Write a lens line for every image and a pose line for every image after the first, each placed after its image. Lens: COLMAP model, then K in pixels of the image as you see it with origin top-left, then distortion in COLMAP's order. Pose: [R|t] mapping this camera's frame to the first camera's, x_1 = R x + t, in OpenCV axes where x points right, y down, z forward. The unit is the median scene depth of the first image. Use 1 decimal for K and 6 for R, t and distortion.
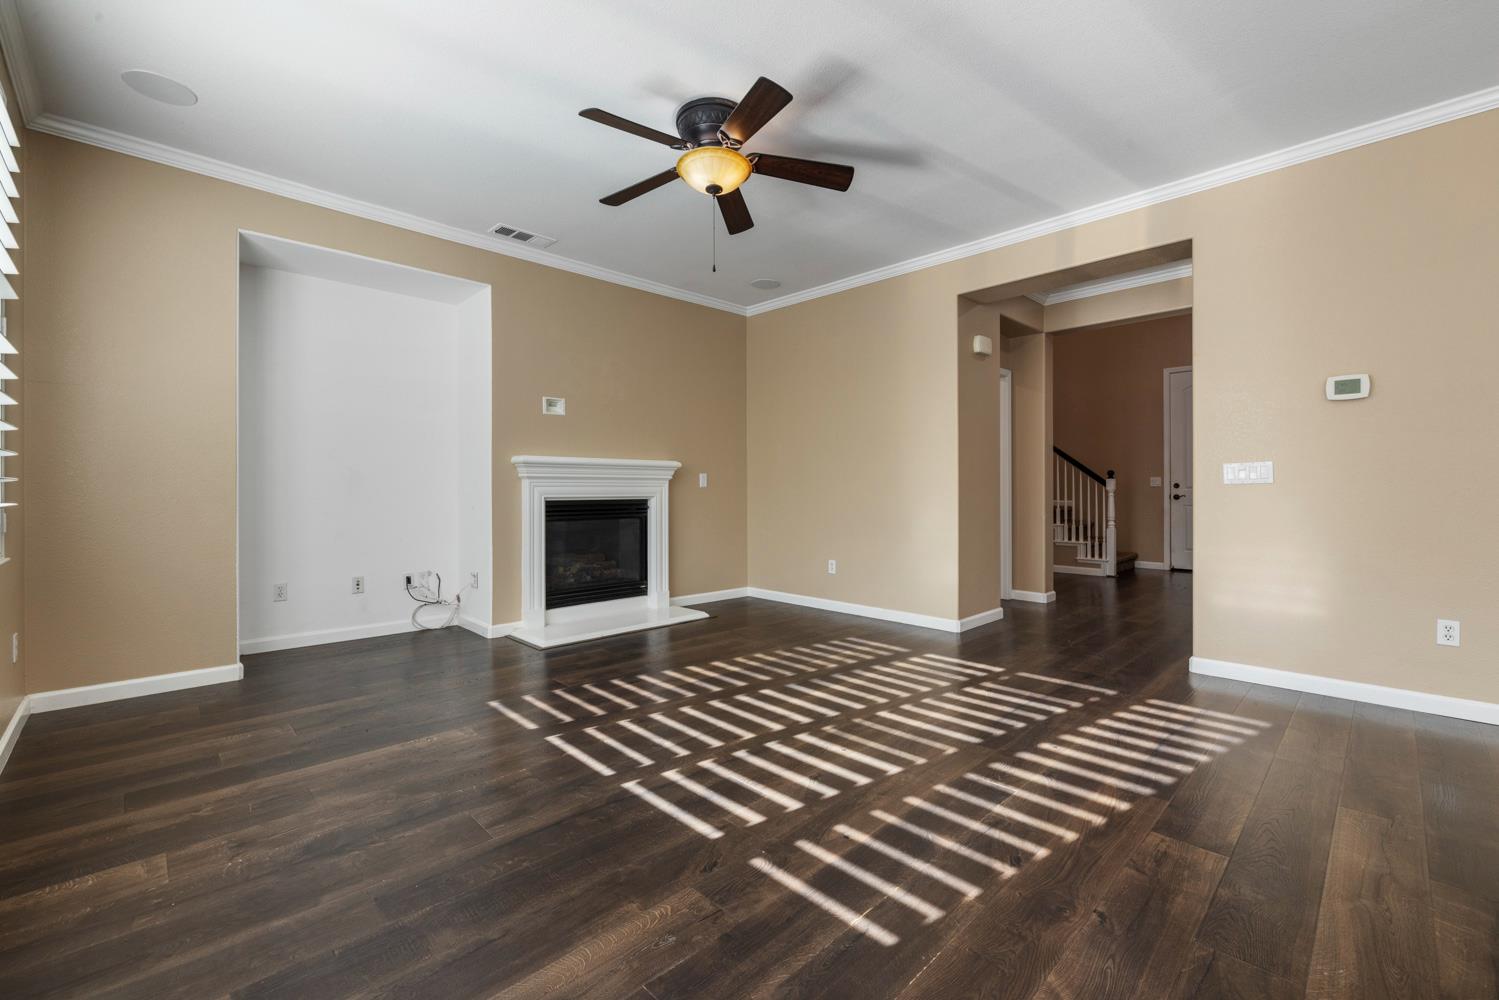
lens RADIAL K [[633.3, 0, 744.8], [0, 633.3, 483.6], [0, 0, 1]] dist [-0.002213, 0.000492]
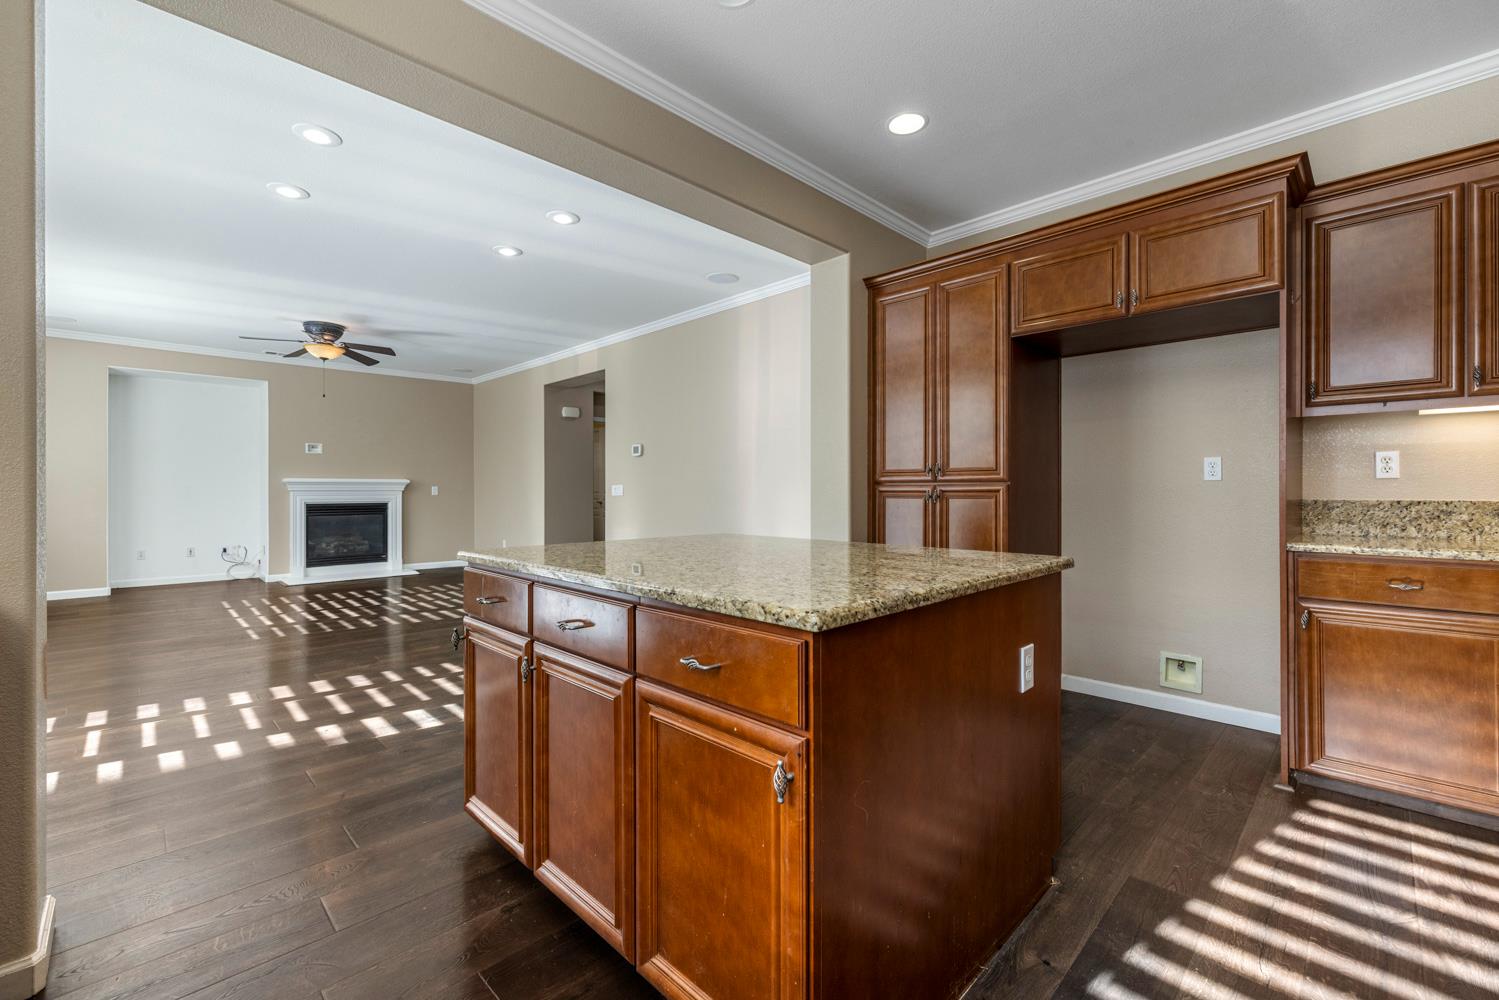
lens RADIAL K [[633.3, 0, 753.8], [0, 633.3, 491.9], [0, 0, 1]] dist [-0.002213, 0.000492]
pose [[0.999784, -0.000852, 0.020782, 1.131998], [0.000576, 0.999912, 0.013252, -0.036810], [-0.020791, -0.013237, 0.999696, -0.970350]]
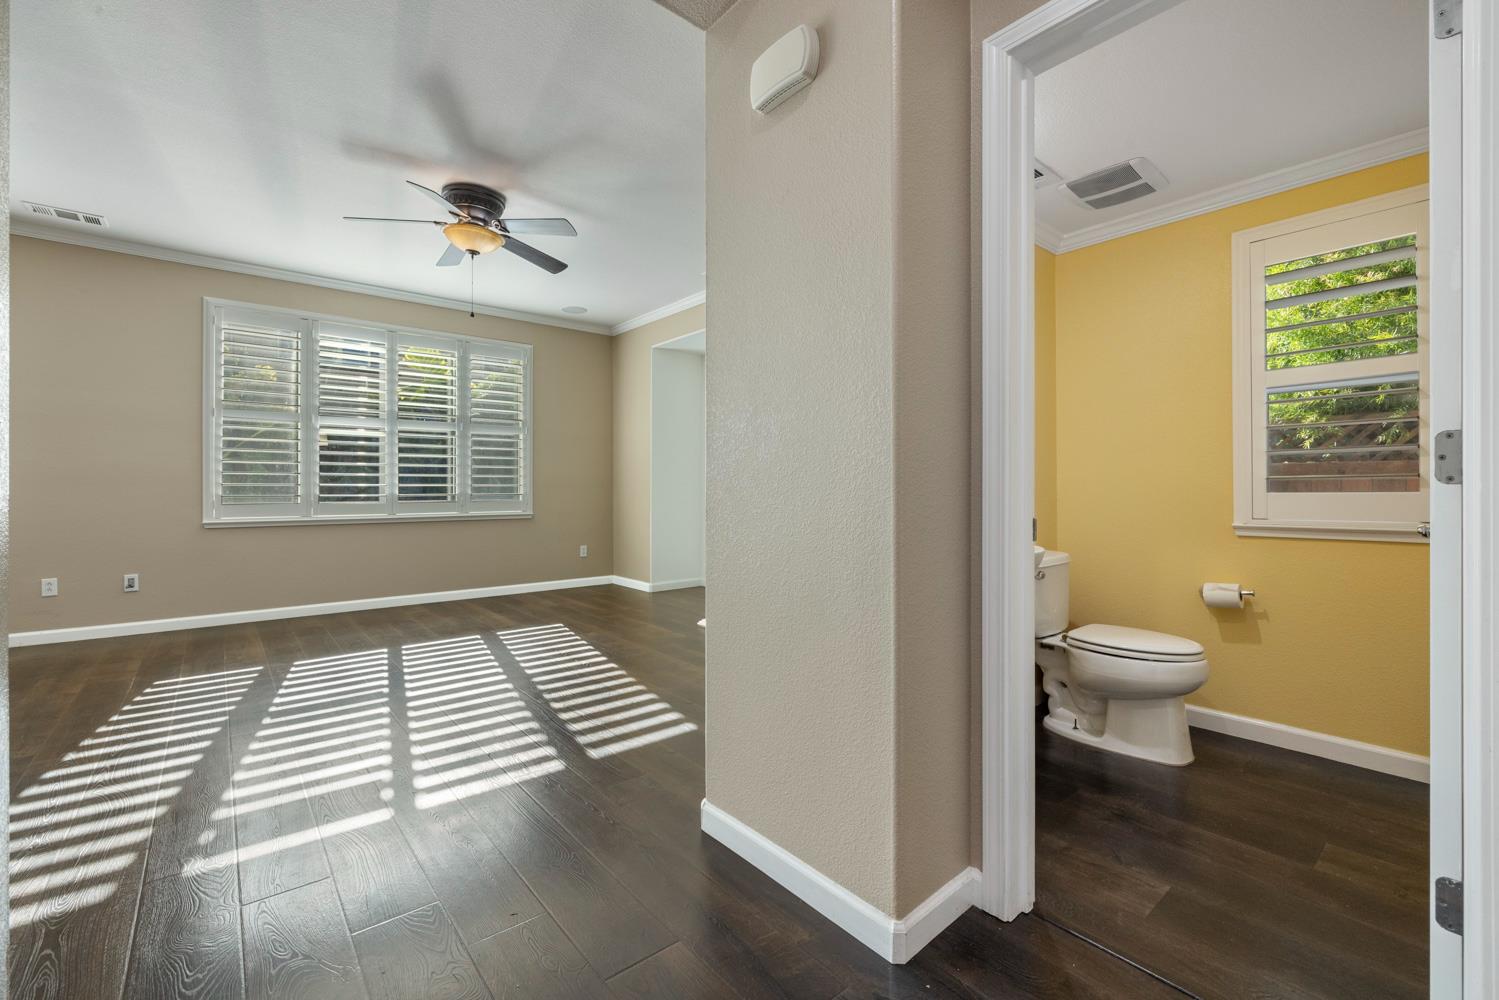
lens RADIAL K [[633.3, 0, 756.7], [0, 633.3, 495.0], [0, 0, 1]] dist [-0.002213, 0.000492]
pose [[-0.079109, 0.011354, -0.996801, 0.963139], [0.009056, 0.999902, 0.010671, 0.009396], [0.996825, -0.008183, -0.079204, 1.367217]]
